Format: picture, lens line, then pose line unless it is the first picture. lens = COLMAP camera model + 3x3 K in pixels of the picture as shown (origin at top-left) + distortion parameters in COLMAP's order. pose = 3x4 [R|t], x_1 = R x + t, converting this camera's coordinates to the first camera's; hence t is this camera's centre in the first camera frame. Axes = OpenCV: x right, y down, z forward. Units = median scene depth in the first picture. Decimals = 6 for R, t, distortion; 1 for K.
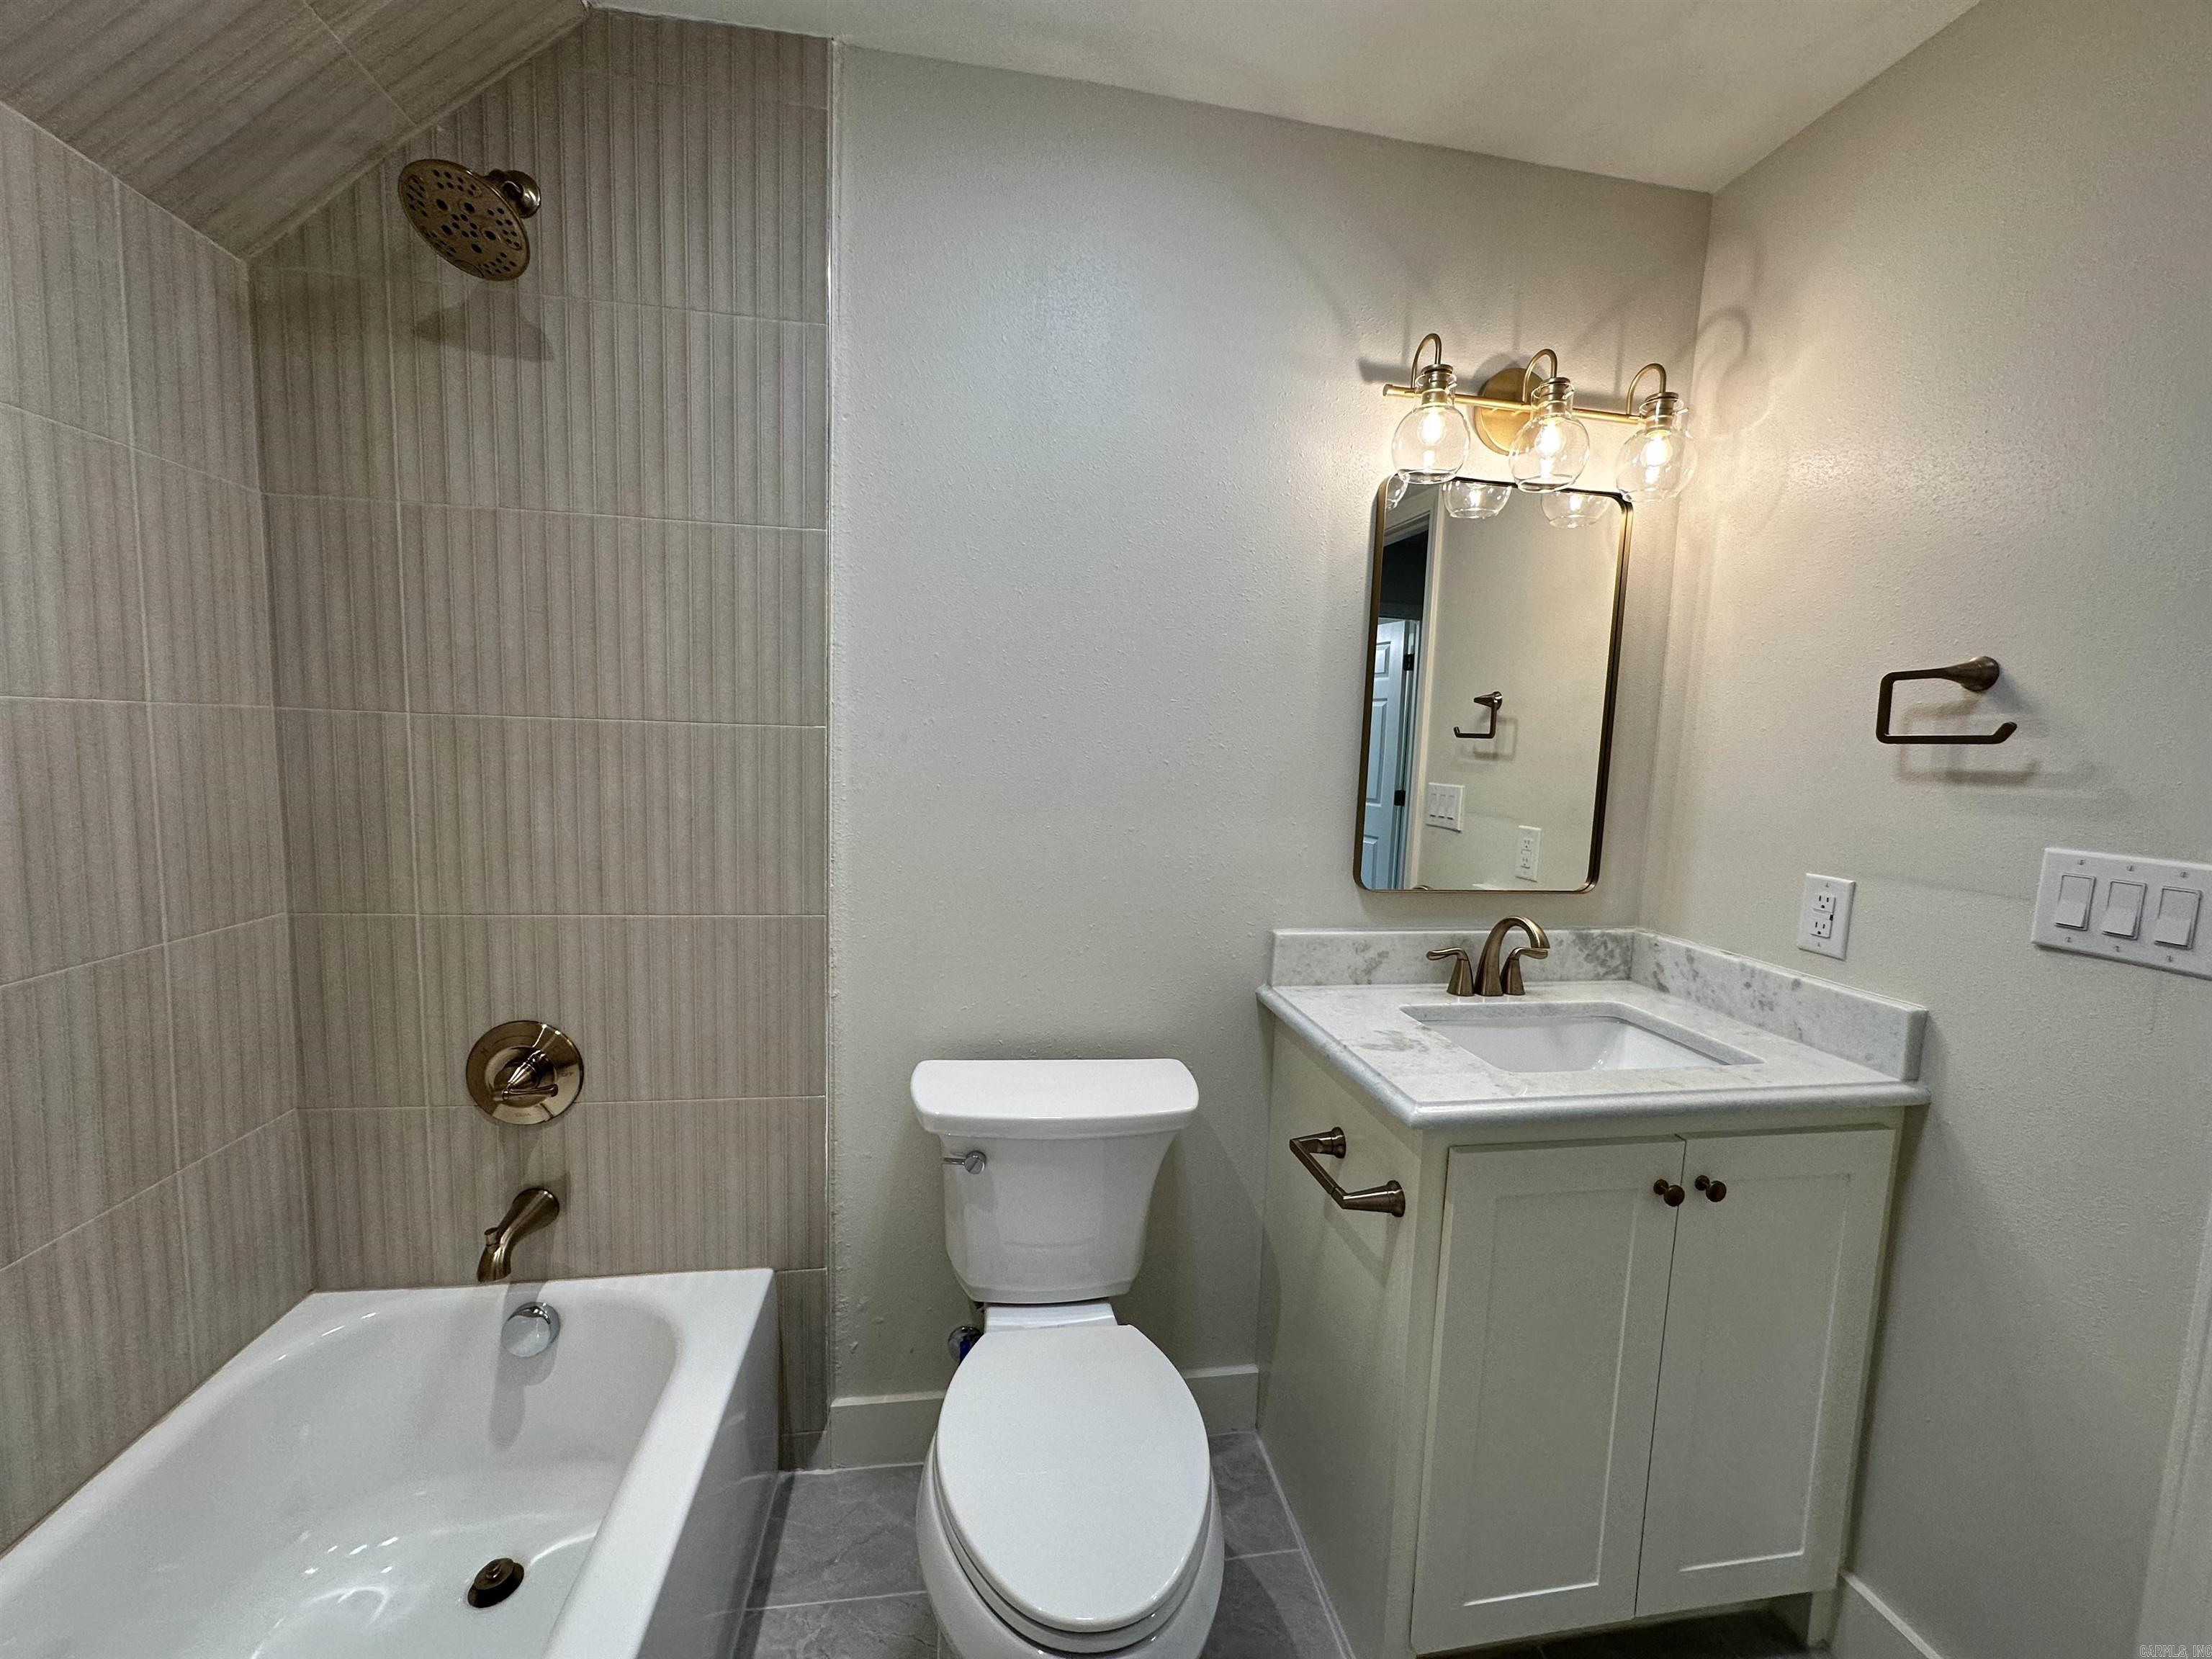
lens RADIAL K [[888.8, 0, 1106.0], [0, 888.8, 829.5], [0, 0, 1]] dist [-0.001506, -0.000238]
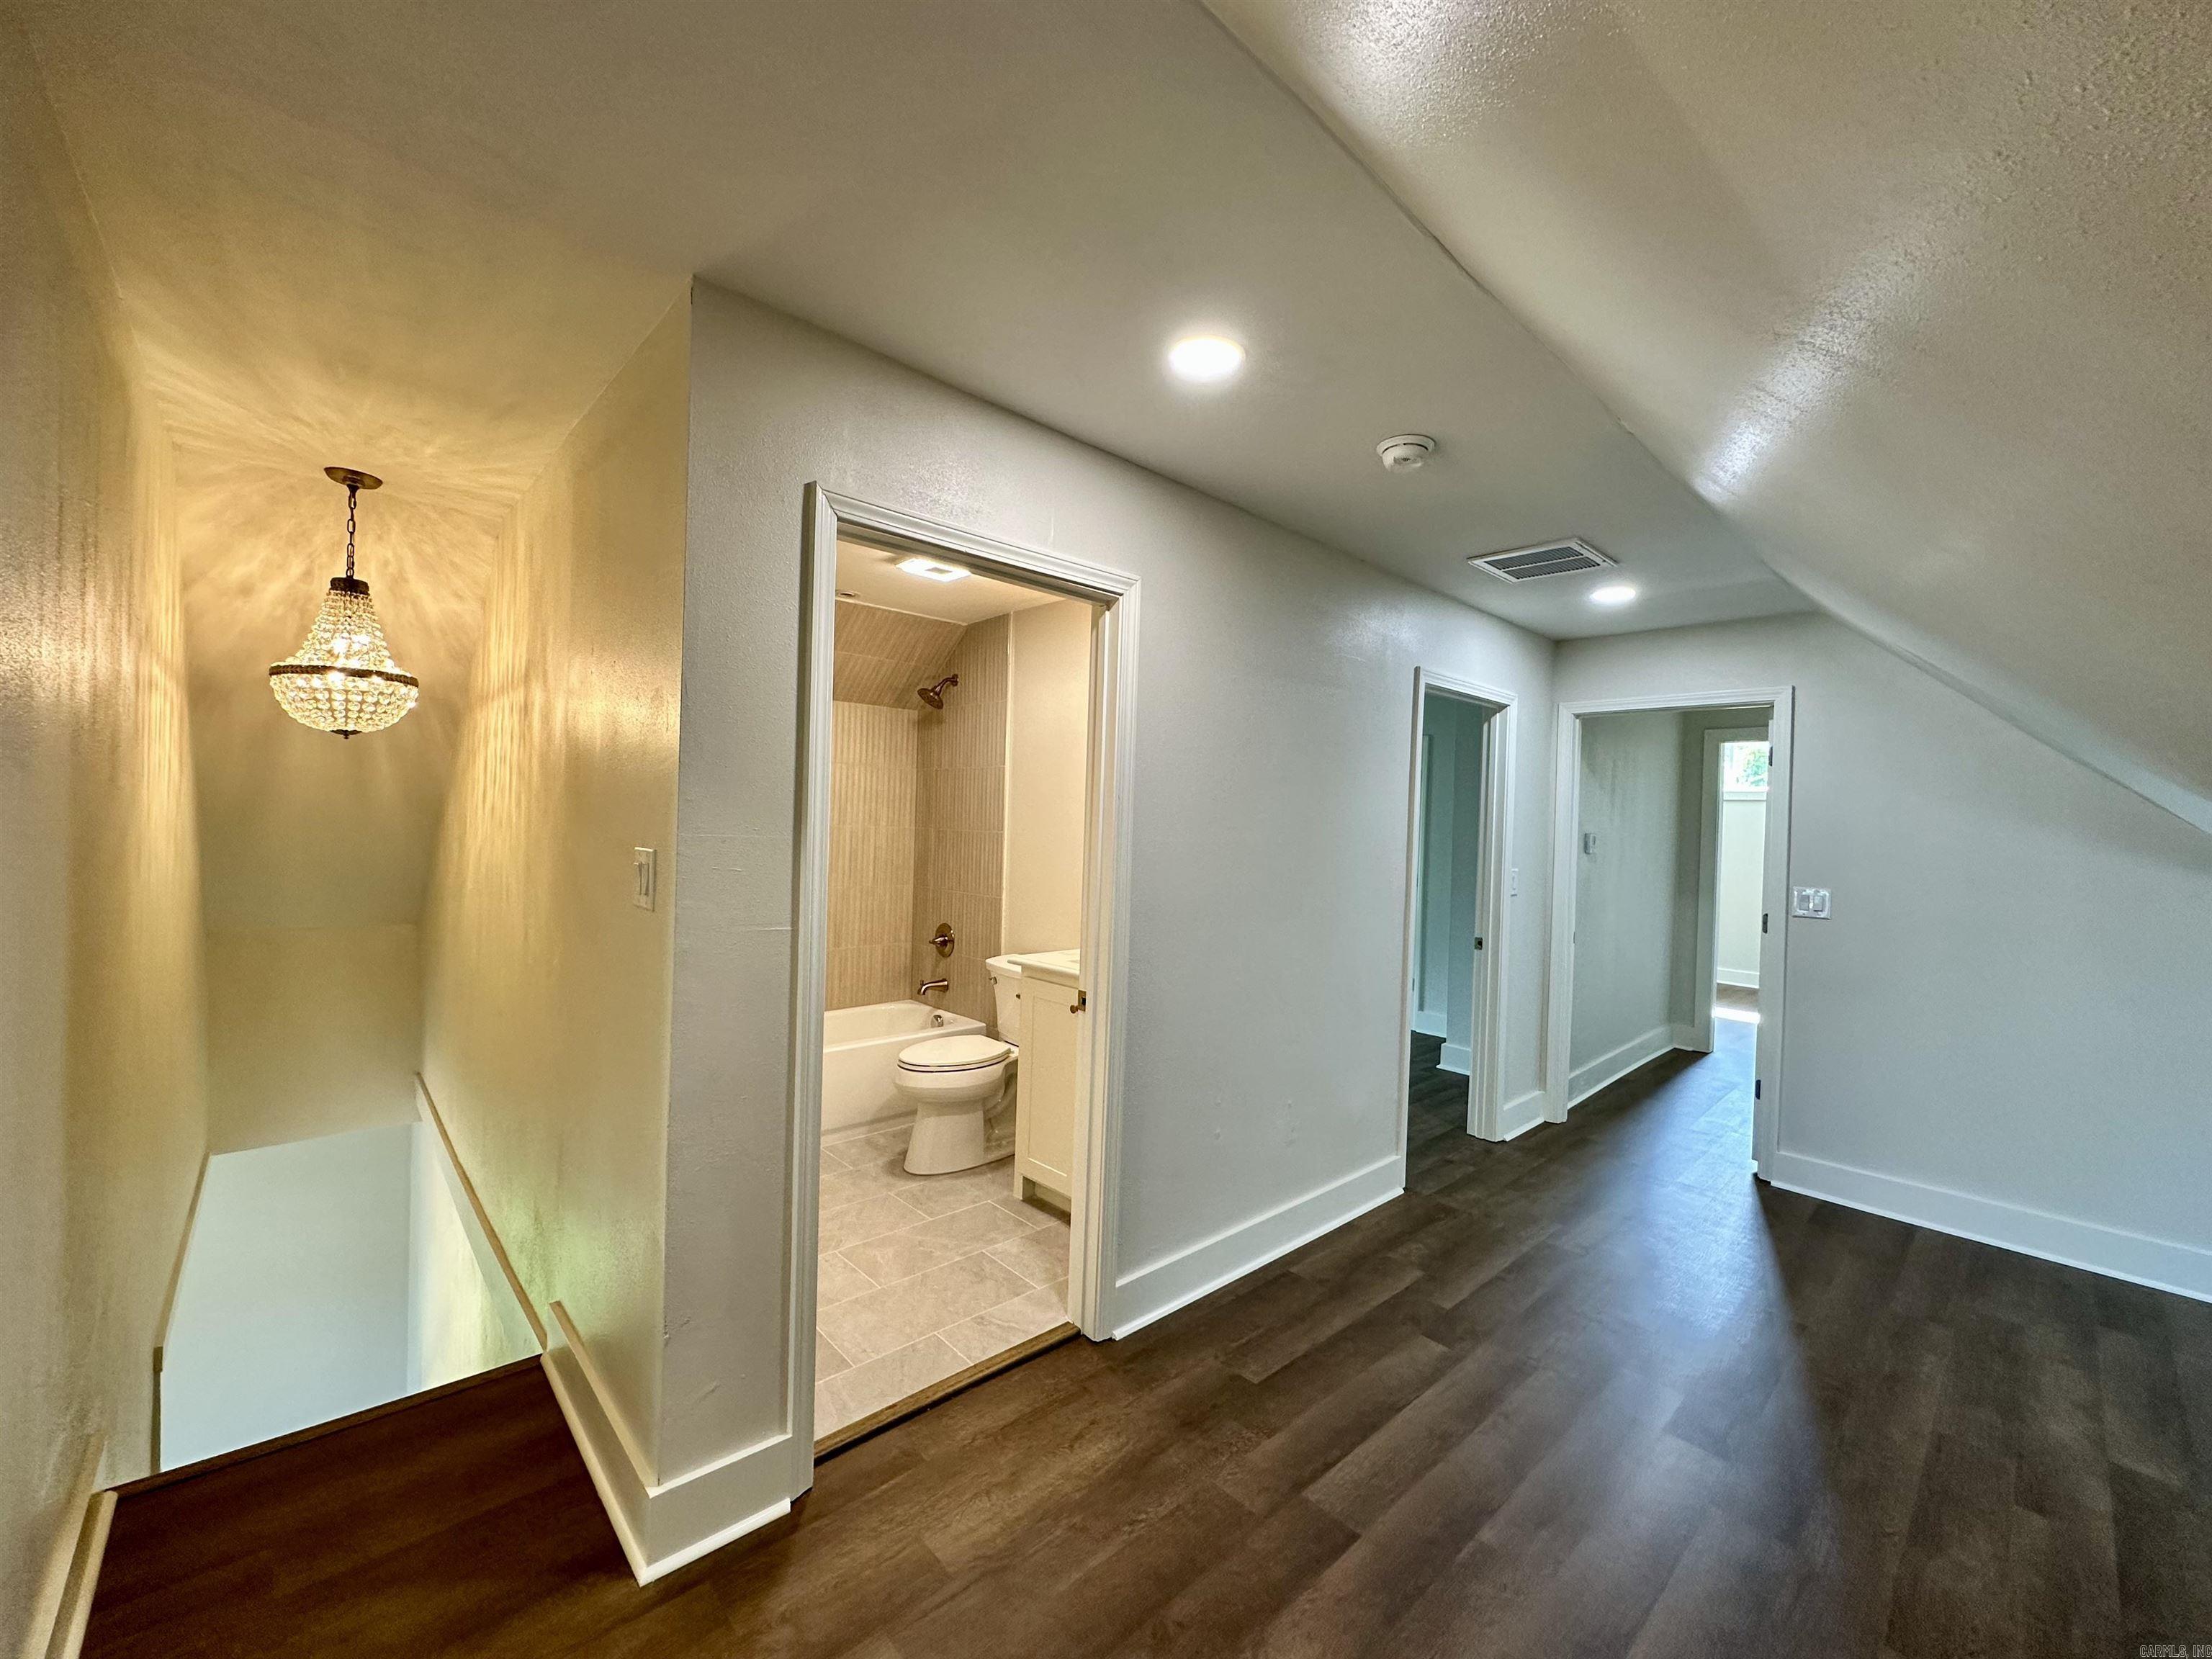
lens RADIAL K [[888.8, 0, 1106.0], [0, 888.8, 829.5], [0, 0, 1]] dist [-0.001506, -0.000238]
pose [[0.557584, -0.008515, -0.830077, 2.363398], [-0.098042, 0.992273, -0.076035, 0.066746], [0.824311, 0.123778, 0.552441, -0.336731]]
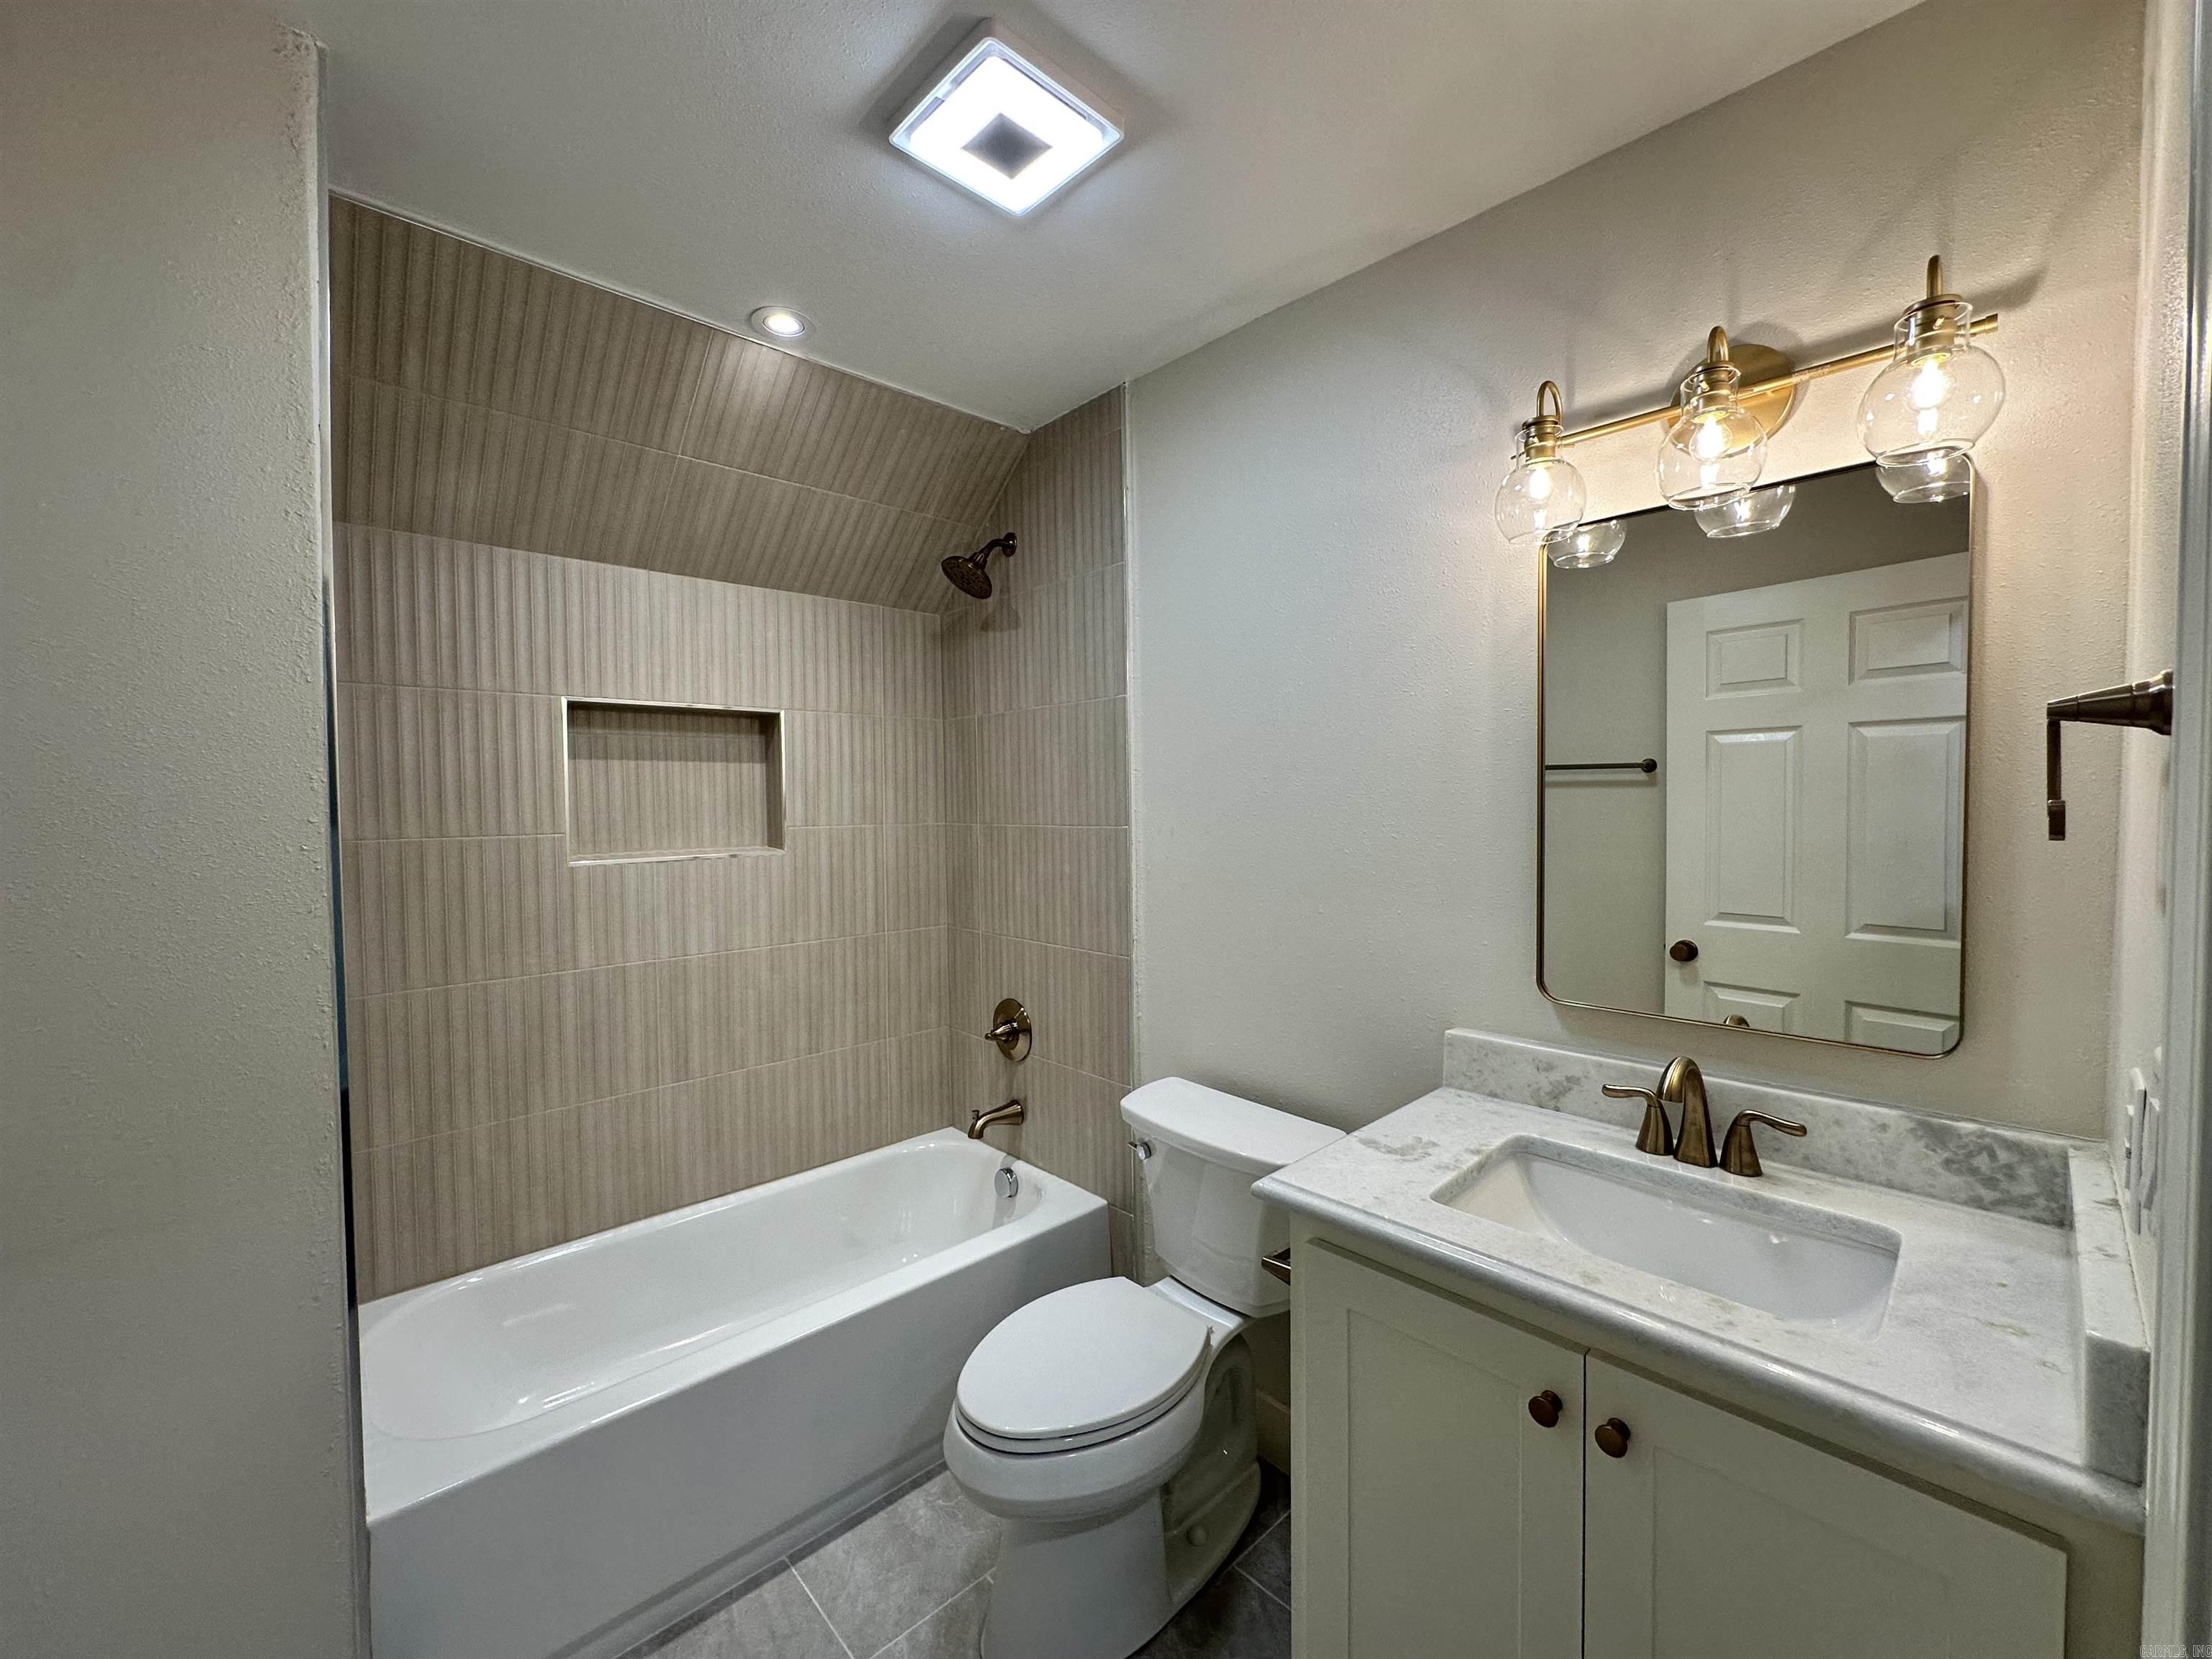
lens RADIAL K [[888.8, 0, 1106.0], [0, 888.8, 829.5], [0, 0, 1]] dist [-0.001506, -0.000238]
pose [[0.556691, -0.013862, -0.830604, 0.904586], [-0.053742, 0.997165, -0.052662, -0.033855], [0.828980, 0.073955, 0.554368, 0.170023]]
